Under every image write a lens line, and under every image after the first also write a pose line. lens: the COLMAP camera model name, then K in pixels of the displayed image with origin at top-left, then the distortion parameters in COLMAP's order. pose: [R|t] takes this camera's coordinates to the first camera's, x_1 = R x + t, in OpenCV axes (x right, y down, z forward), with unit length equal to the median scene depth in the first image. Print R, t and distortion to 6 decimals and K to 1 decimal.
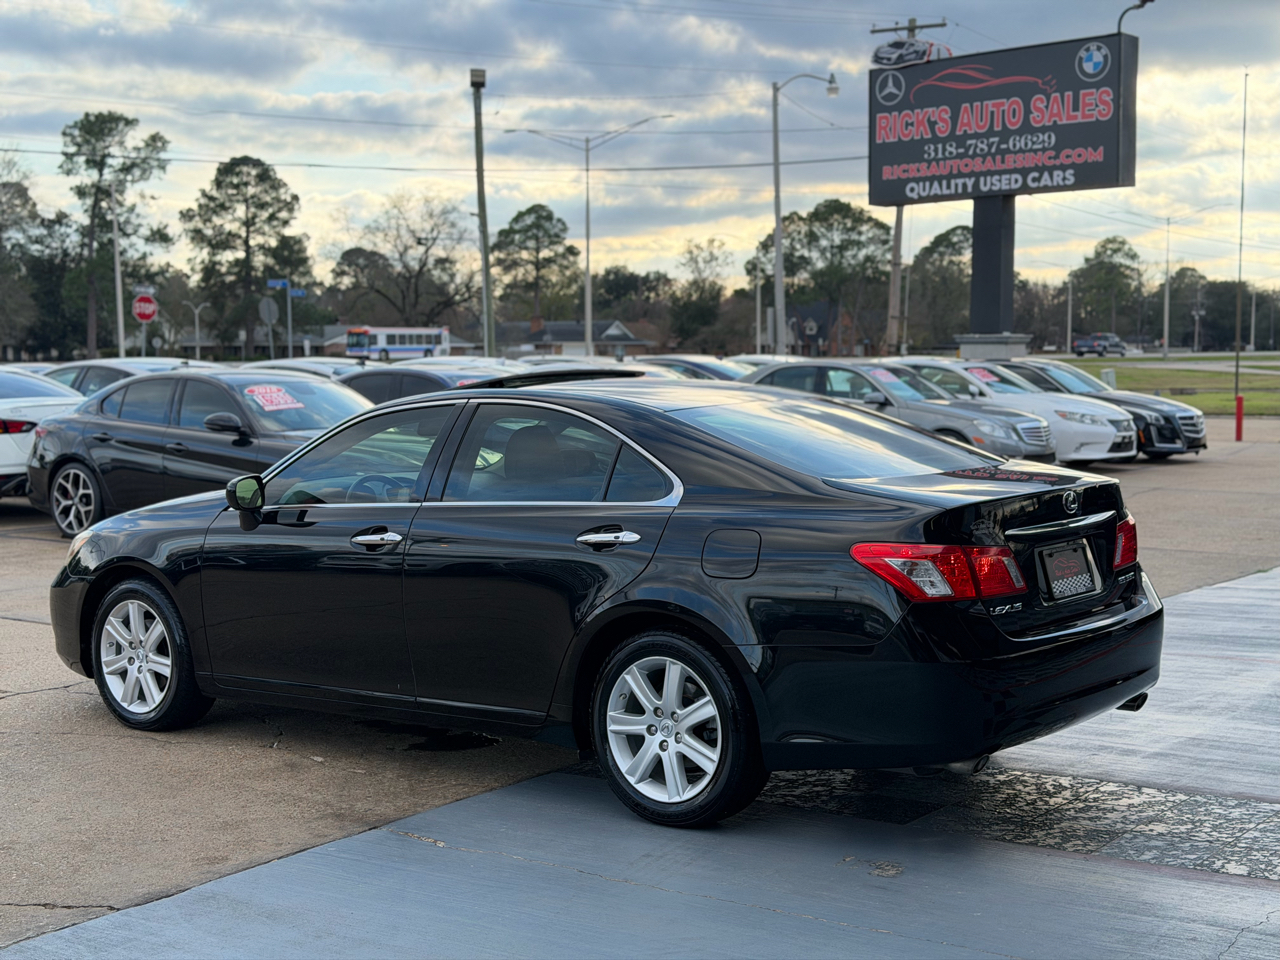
lens RADIAL K [[1779.9, 0, 632.0], [0, 1779.9, 476.3], [0, 0, 1]] dist [0.215734, -0.525940]
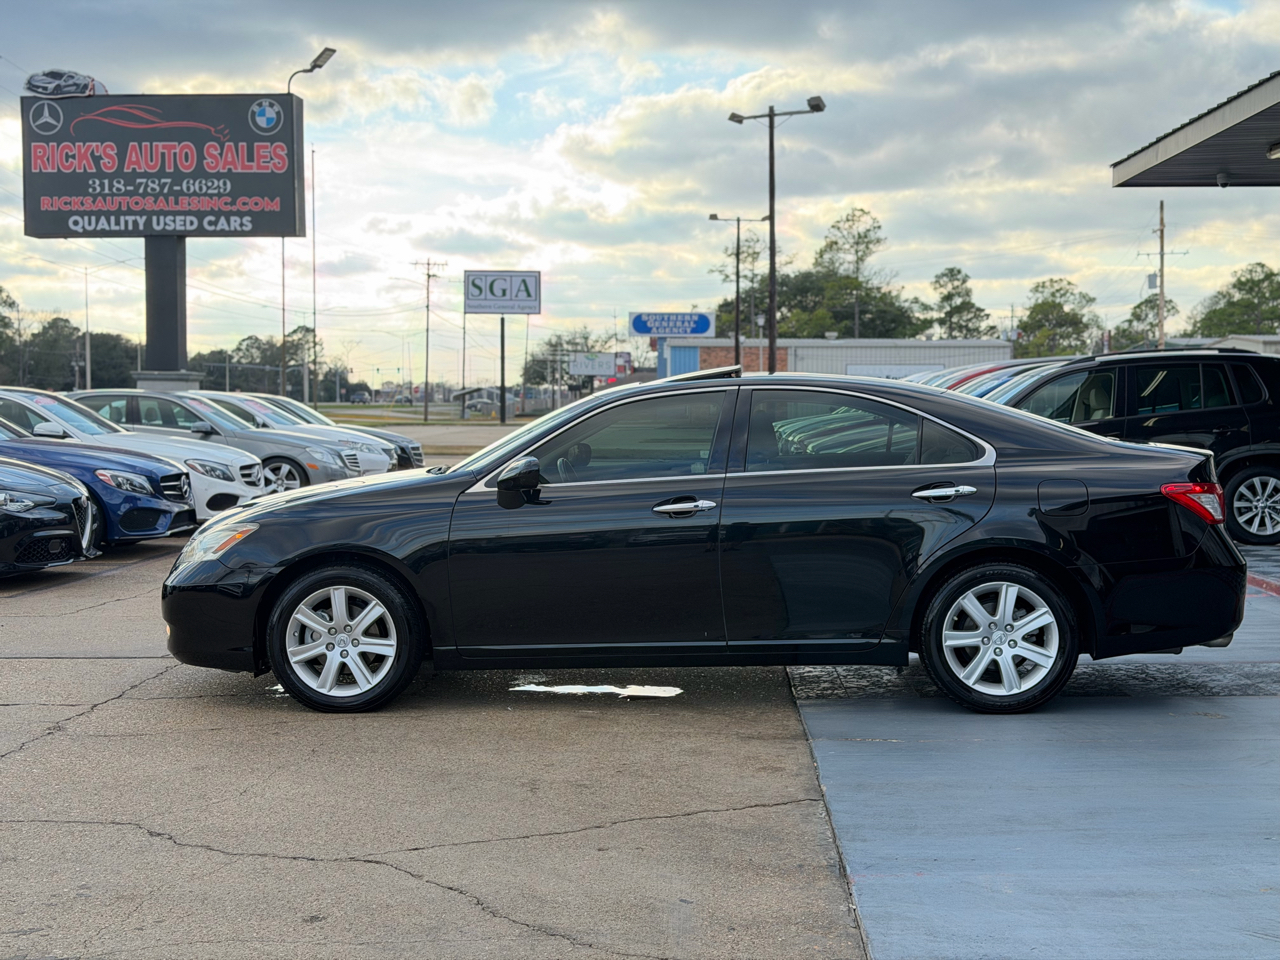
lens RADIAL K [[1777.3, 0, 650.6], [0, 1777.3, 464.0], [0, 0, 1]] dist [0.240733, -0.557925]
pose [[0.814132, -0.013432, 0.580525, -0.172503], [0.033881, 0.999128, -0.024397, 0.007294], [-0.579691, 0.039531, 0.813877, 0.017028]]
